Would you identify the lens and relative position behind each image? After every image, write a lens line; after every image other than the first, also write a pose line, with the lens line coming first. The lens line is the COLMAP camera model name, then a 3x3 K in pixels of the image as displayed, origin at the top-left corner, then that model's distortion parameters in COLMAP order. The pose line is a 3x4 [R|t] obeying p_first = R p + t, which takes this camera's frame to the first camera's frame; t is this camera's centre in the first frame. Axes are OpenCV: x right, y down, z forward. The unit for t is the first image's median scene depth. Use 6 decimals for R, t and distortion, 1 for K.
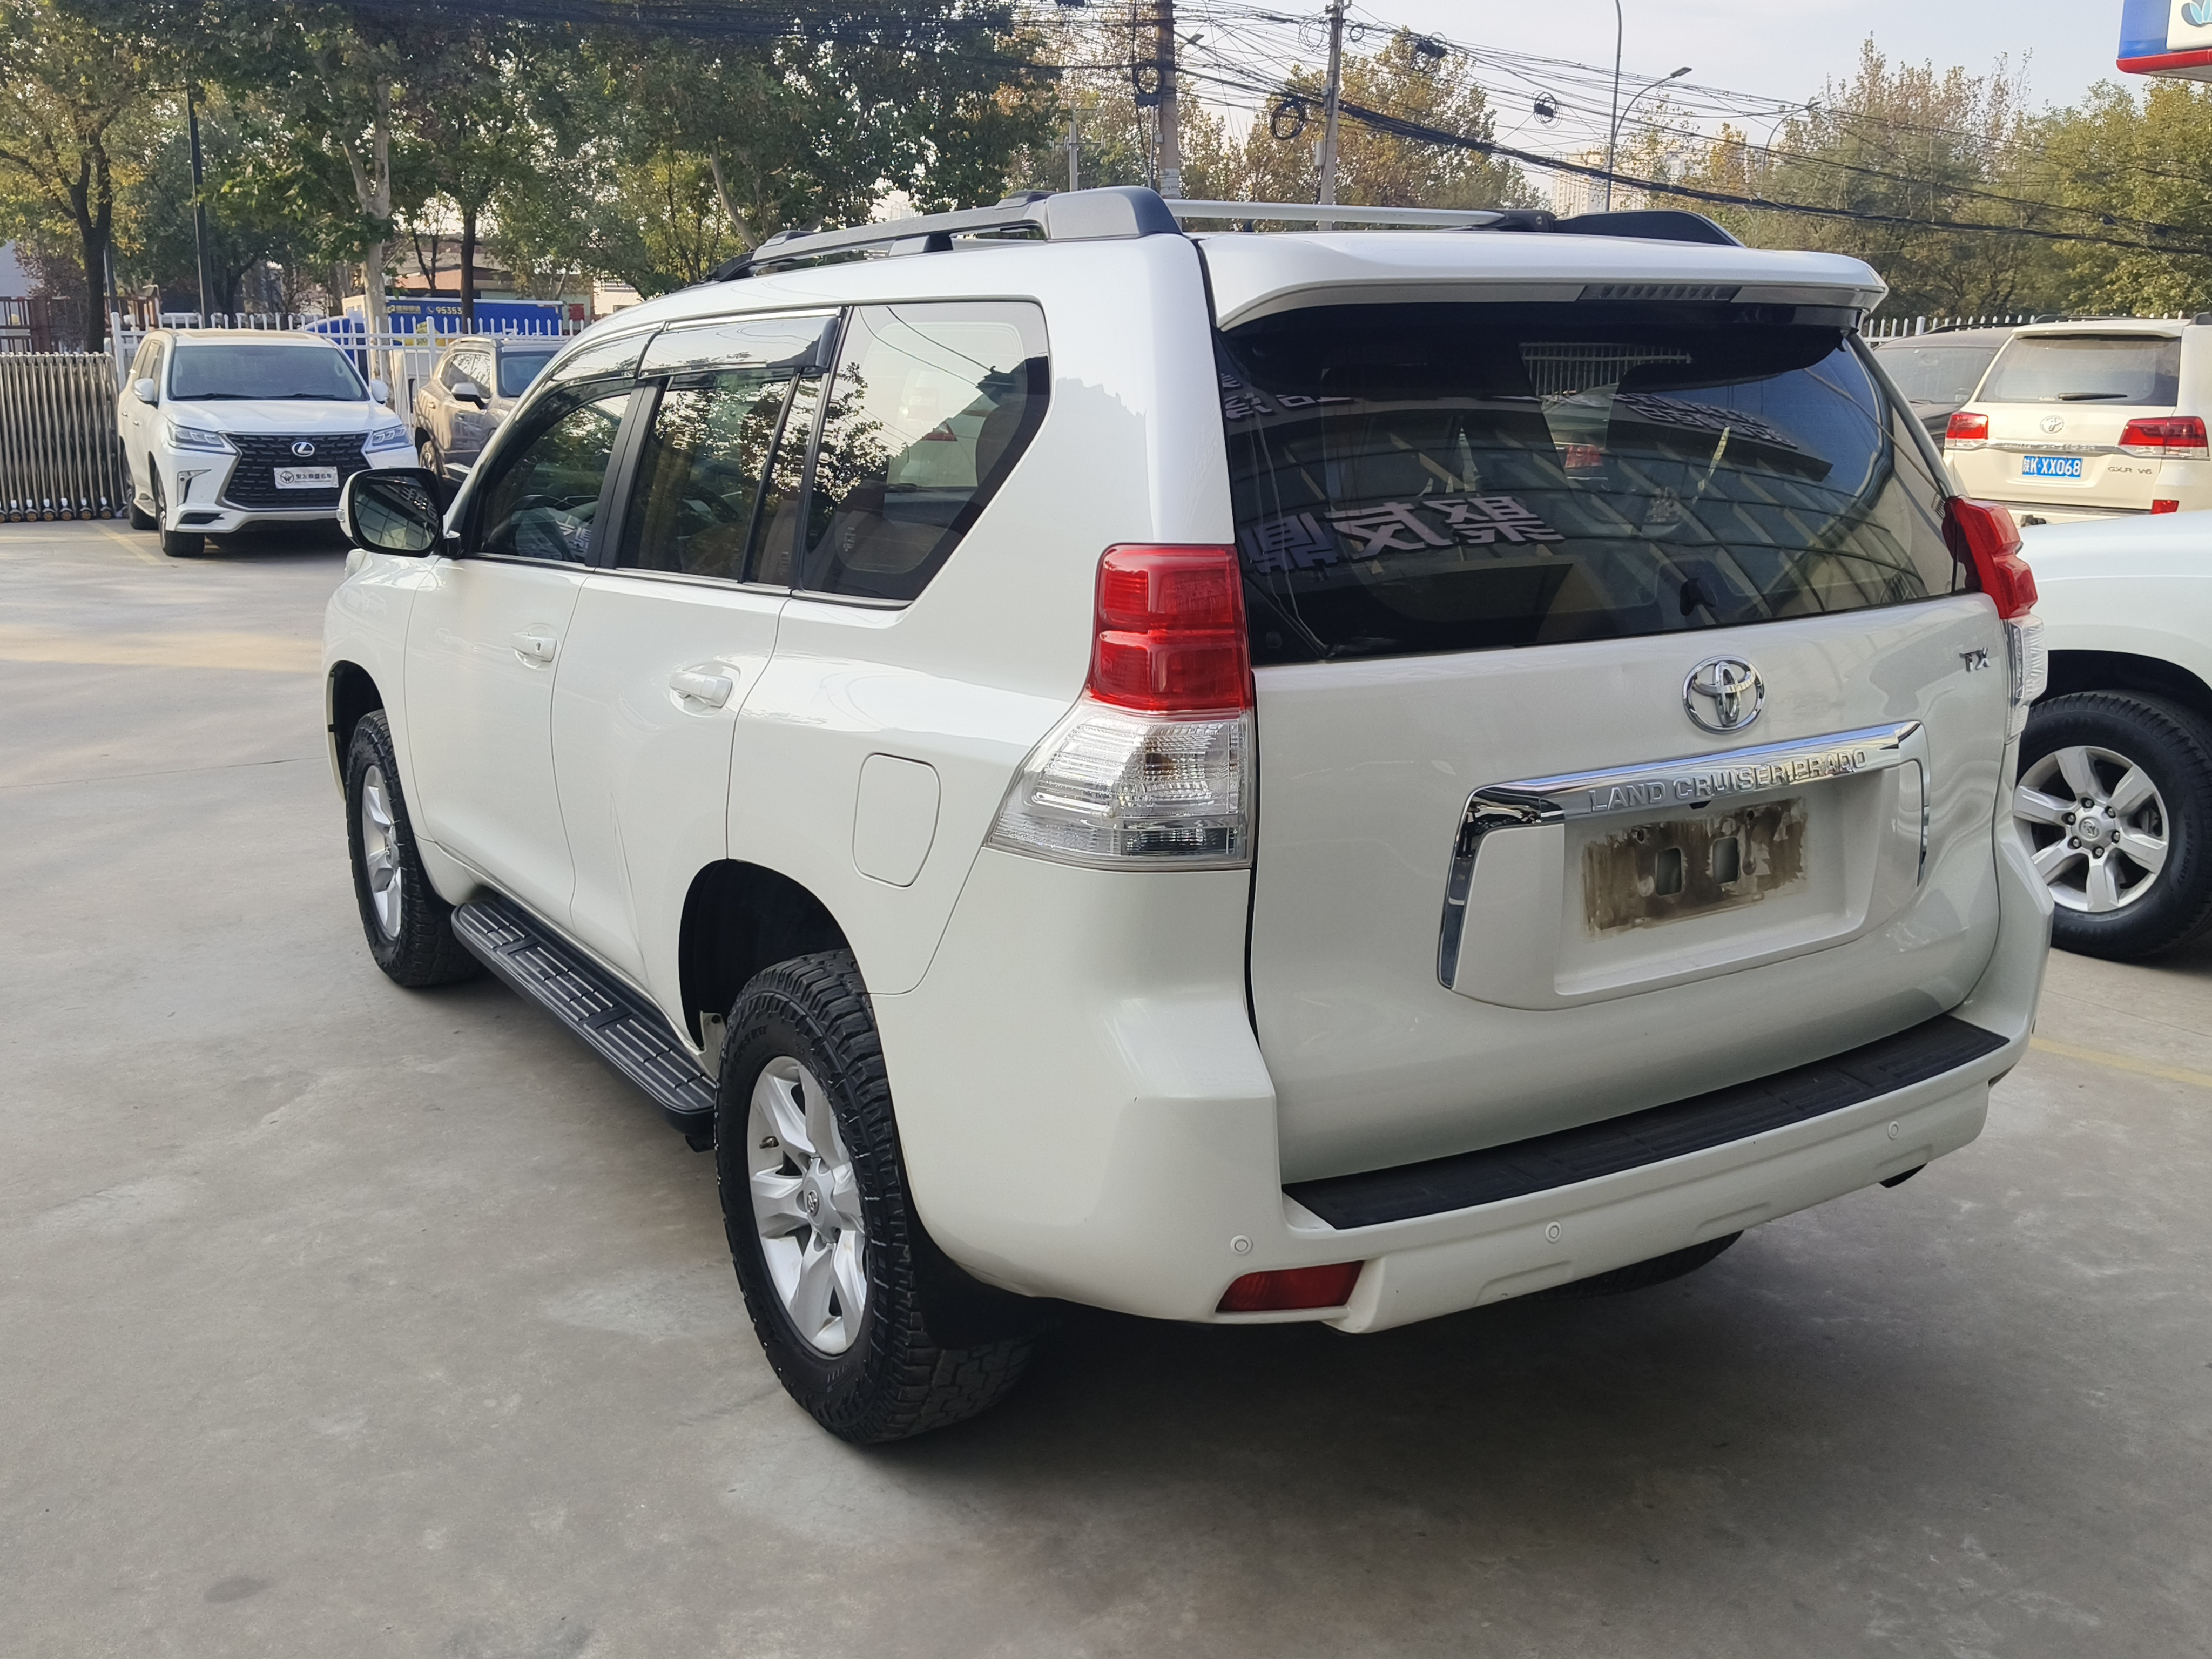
lens RADIAL K [[2024.6, 0, 1101.4], [0, 2024.6, 822.4], [0, 0, 1]] dist [0.089581, -0.143597]
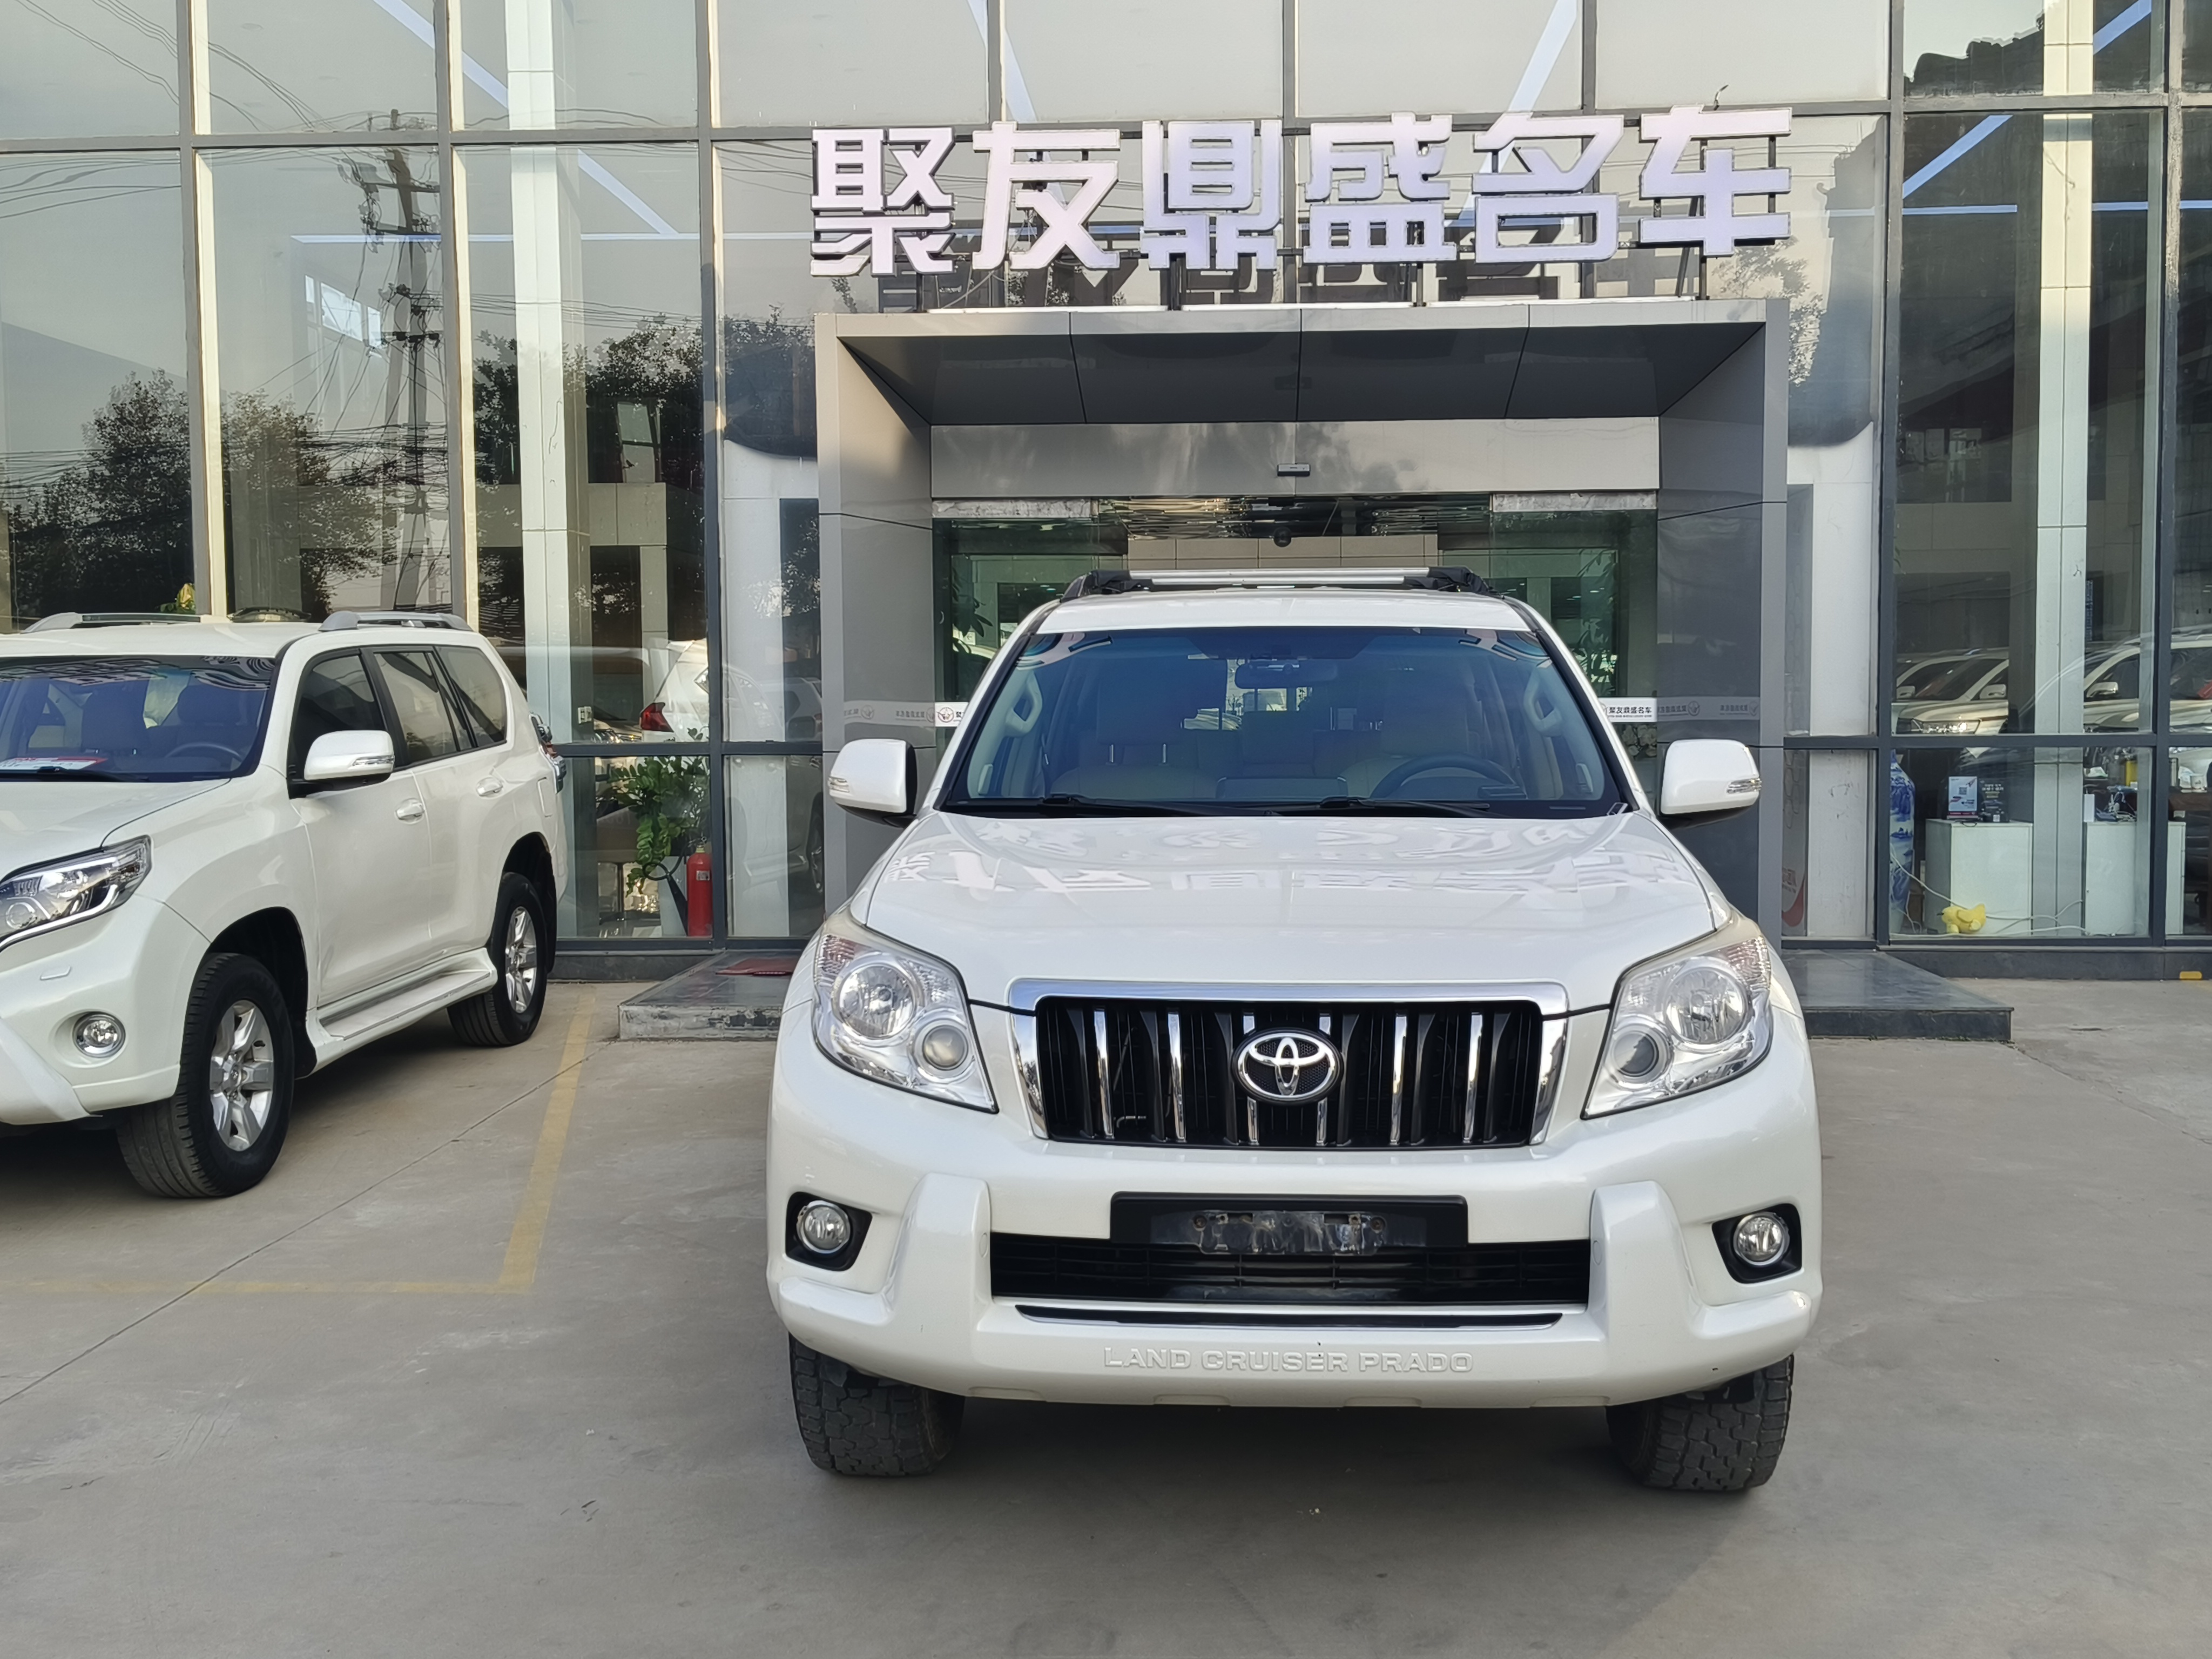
lens RADIAL K [[2178.7, 0, 1127.5], [0, 2178.7, 824.6], [0, 0, 1]] dist [0.037168, -0.016098]
pose [[-0.816373, -0.035320, 0.576443, -1.185892], [0.132099, 0.960247, 0.245917, -0.705927], [-0.562214, 0.276908, -0.779255, 3.243487]]
